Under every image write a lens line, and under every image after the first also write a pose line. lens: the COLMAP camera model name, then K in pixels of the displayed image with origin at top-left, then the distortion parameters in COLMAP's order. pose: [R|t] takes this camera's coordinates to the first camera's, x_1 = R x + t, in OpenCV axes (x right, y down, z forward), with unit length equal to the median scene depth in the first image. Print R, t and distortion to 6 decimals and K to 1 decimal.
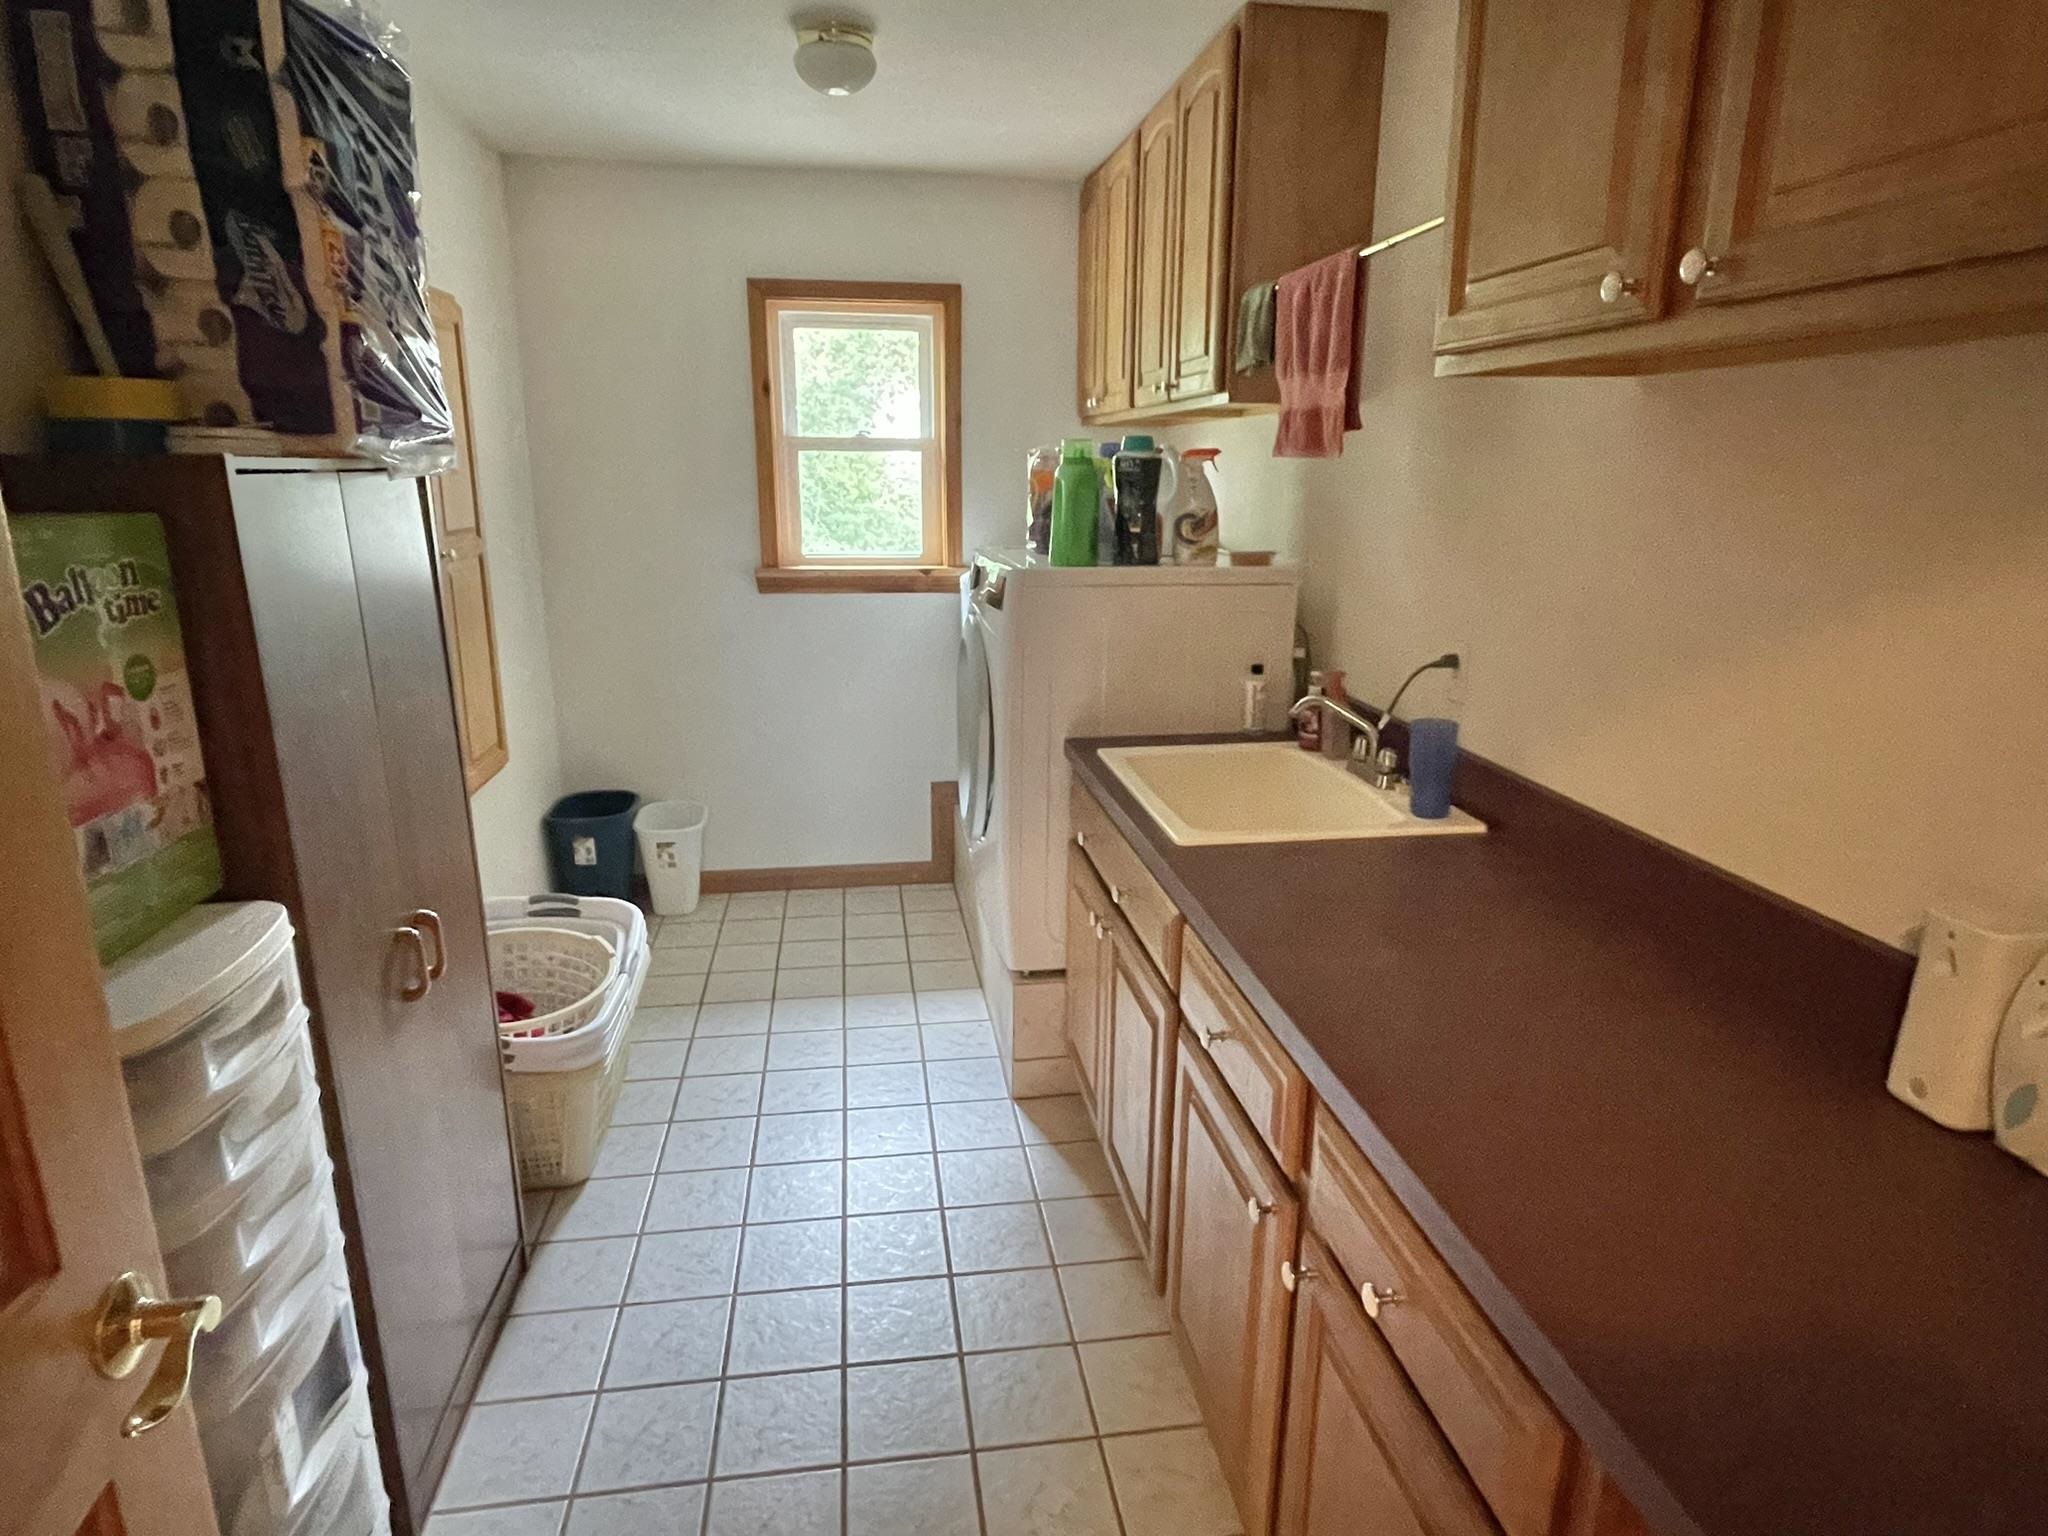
lens RADIAL K [[1147.2, 0, 1017.0], [0, 1147.2, 766.8], [0, 0, 1]] dist [-0.000140, -0.001831]
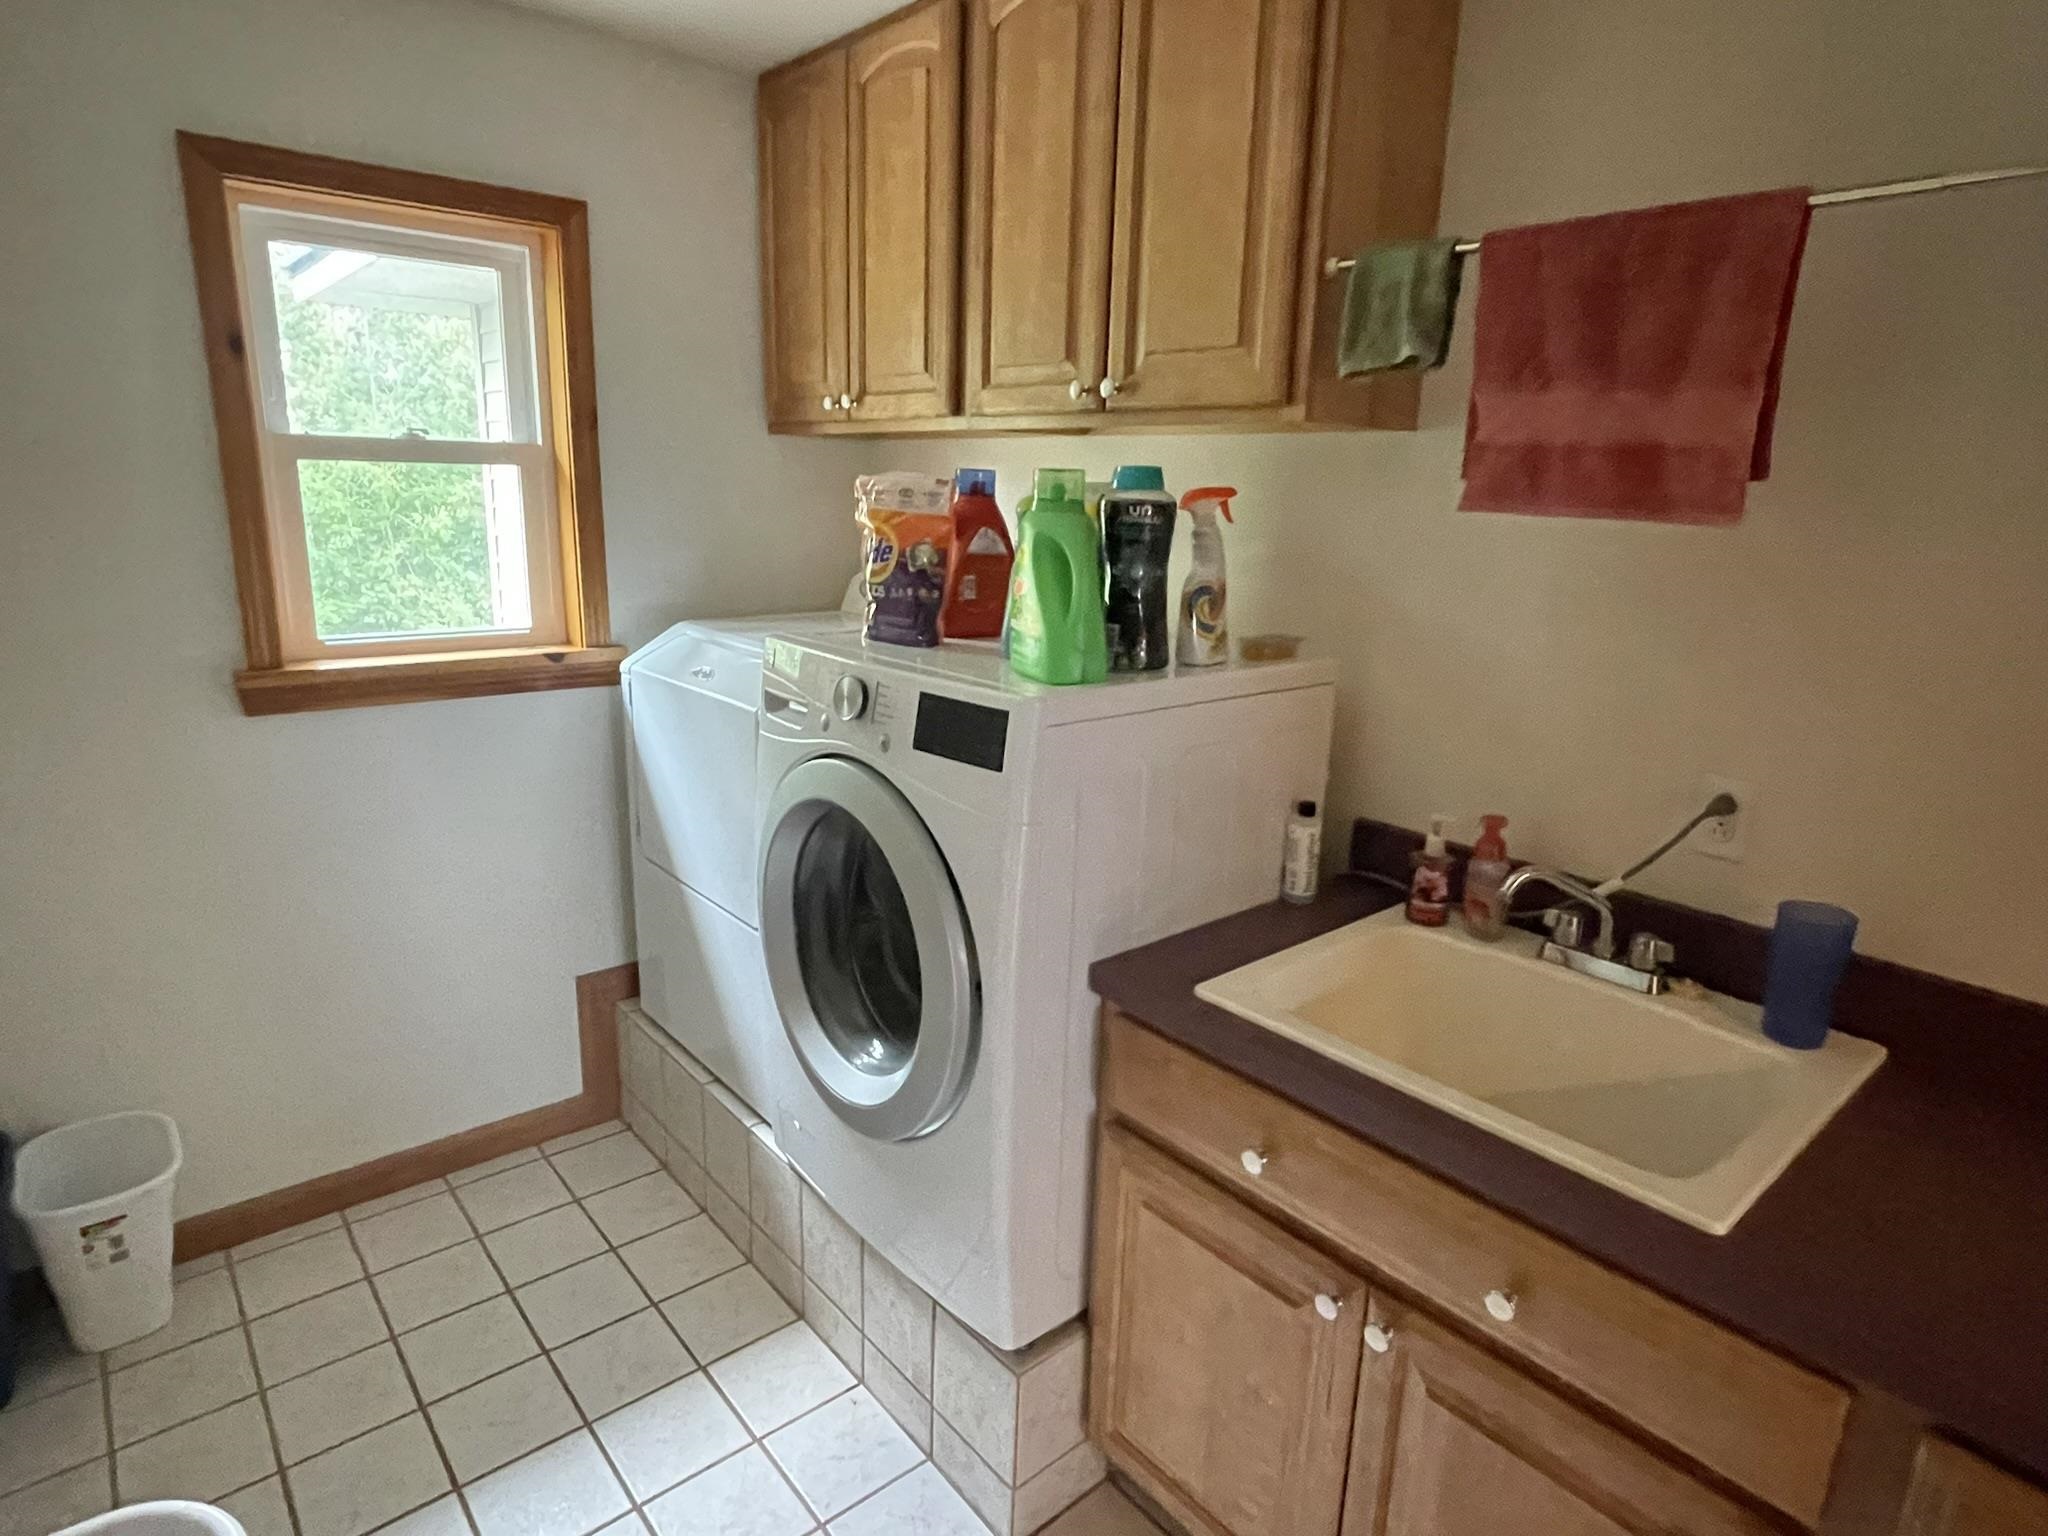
lens RADIAL K [[1147.2, 0, 1026.0], [0, 1147.2, 770.3], [0, 0, 1]] dist [-0.000140, -0.001831]
pose [[0.851858, -0.110687, 0.511944, -0.197386], [0.111610, 0.993327, 0.029051, -0.103585], [-0.511744, 0.032391, 0.858527, 0.349602]]
